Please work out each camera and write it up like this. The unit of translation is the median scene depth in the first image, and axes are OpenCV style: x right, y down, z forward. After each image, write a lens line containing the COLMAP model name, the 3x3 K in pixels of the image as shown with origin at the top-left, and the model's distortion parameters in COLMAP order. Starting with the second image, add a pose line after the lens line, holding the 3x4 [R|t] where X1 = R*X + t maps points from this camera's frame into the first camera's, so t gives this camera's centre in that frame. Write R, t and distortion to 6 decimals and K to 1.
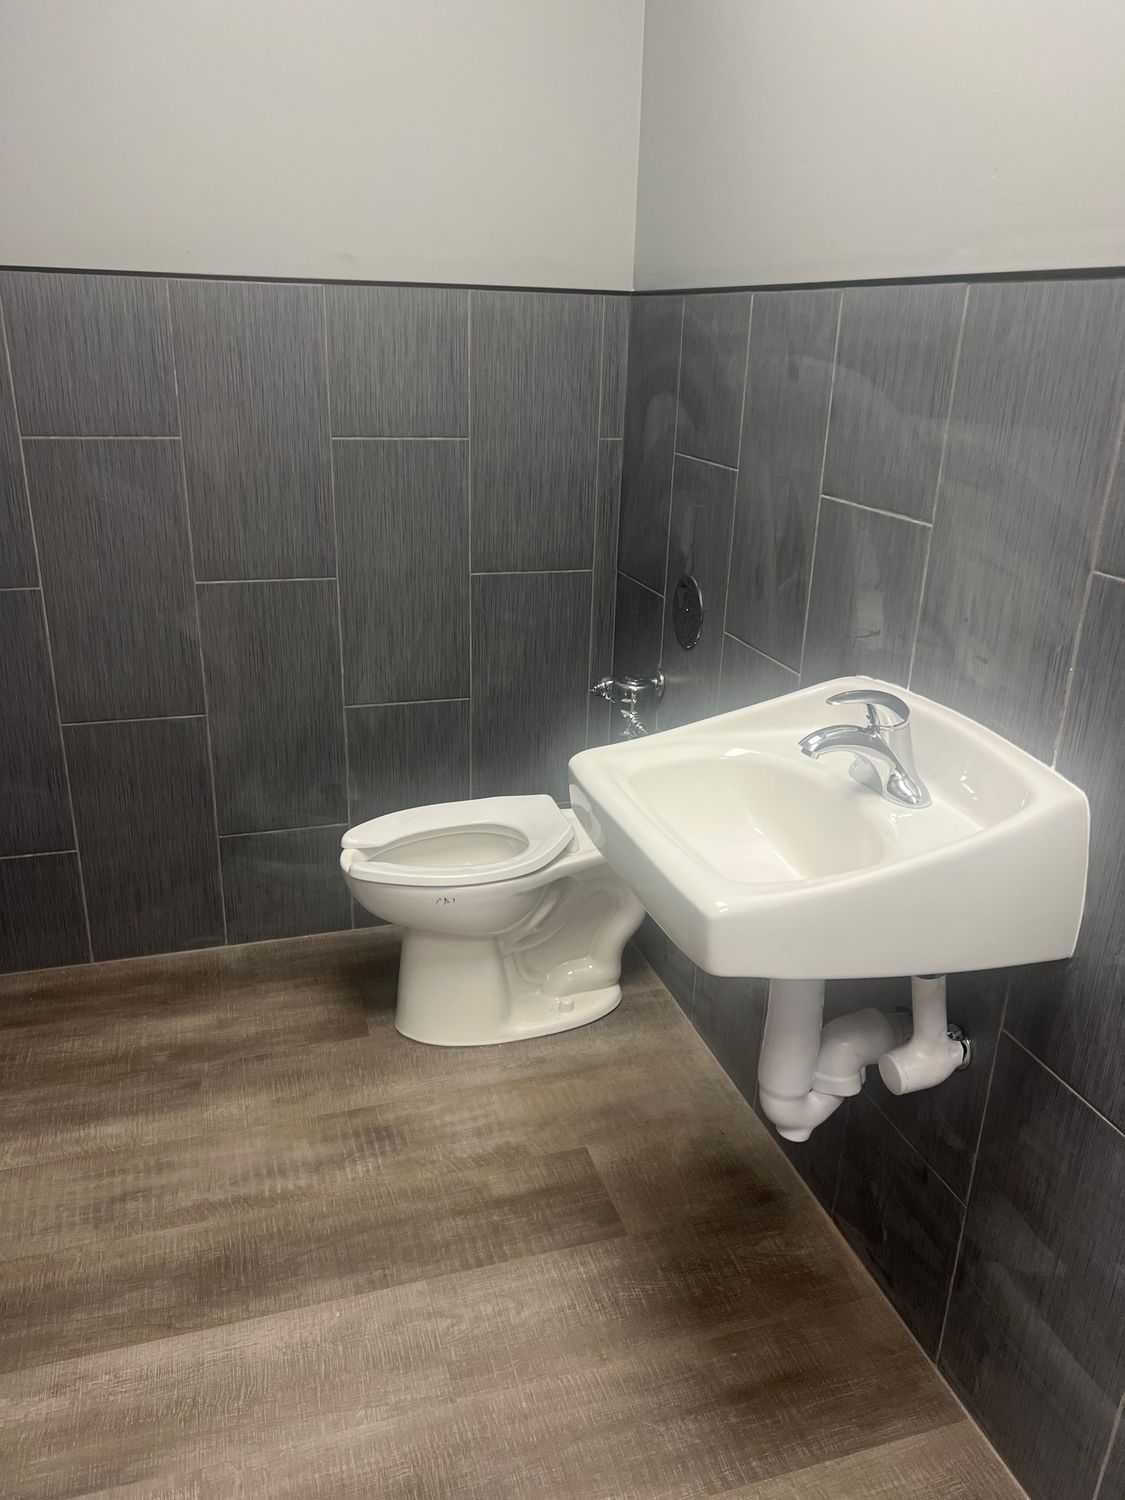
lens RADIAL K [[1137.1, 0, 564.3], [0, 1137.1, 758.1], [0, 0, 1]] dist [0.043315, -0.054341]
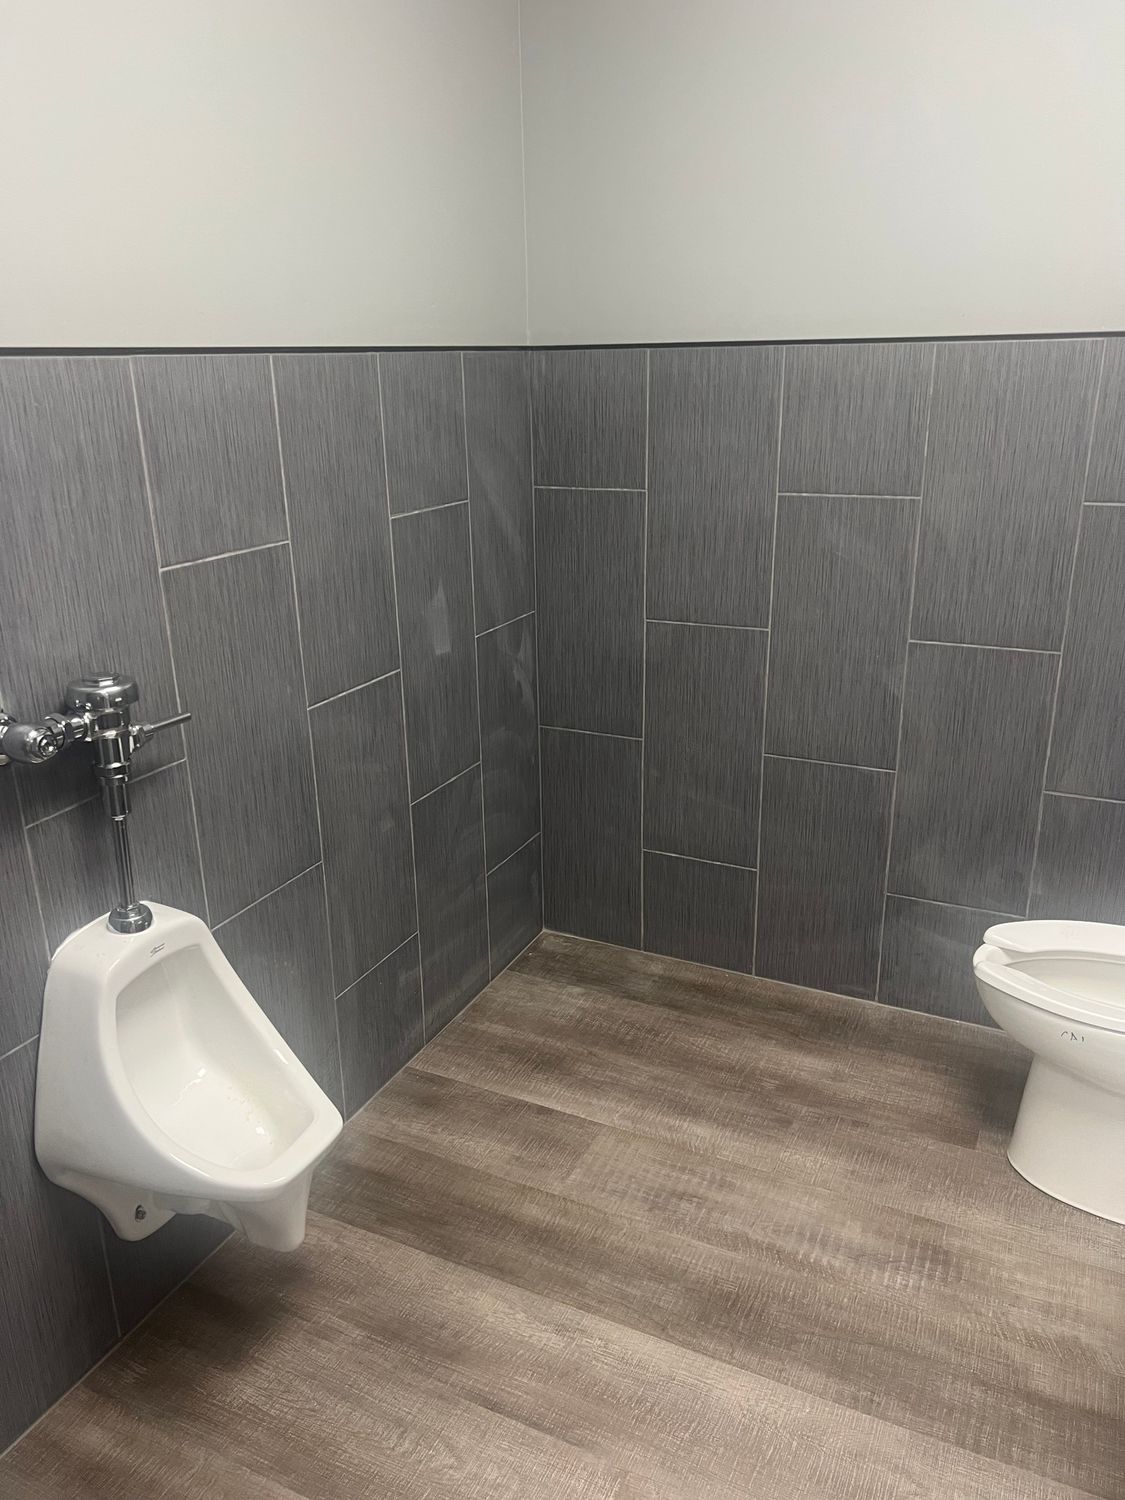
lens RADIAL K [[1137.1, 0, 552.5], [0, 1137.1, 752.2], [0, 0, 1]] dist [0.043315, -0.054341]
pose [[0.723908, 0.185716, -0.664429, 0.144609], [-0.208127, 0.977004, 0.046327, -0.042513], [0.657754, 0.104749, 0.745914, 0.064296]]
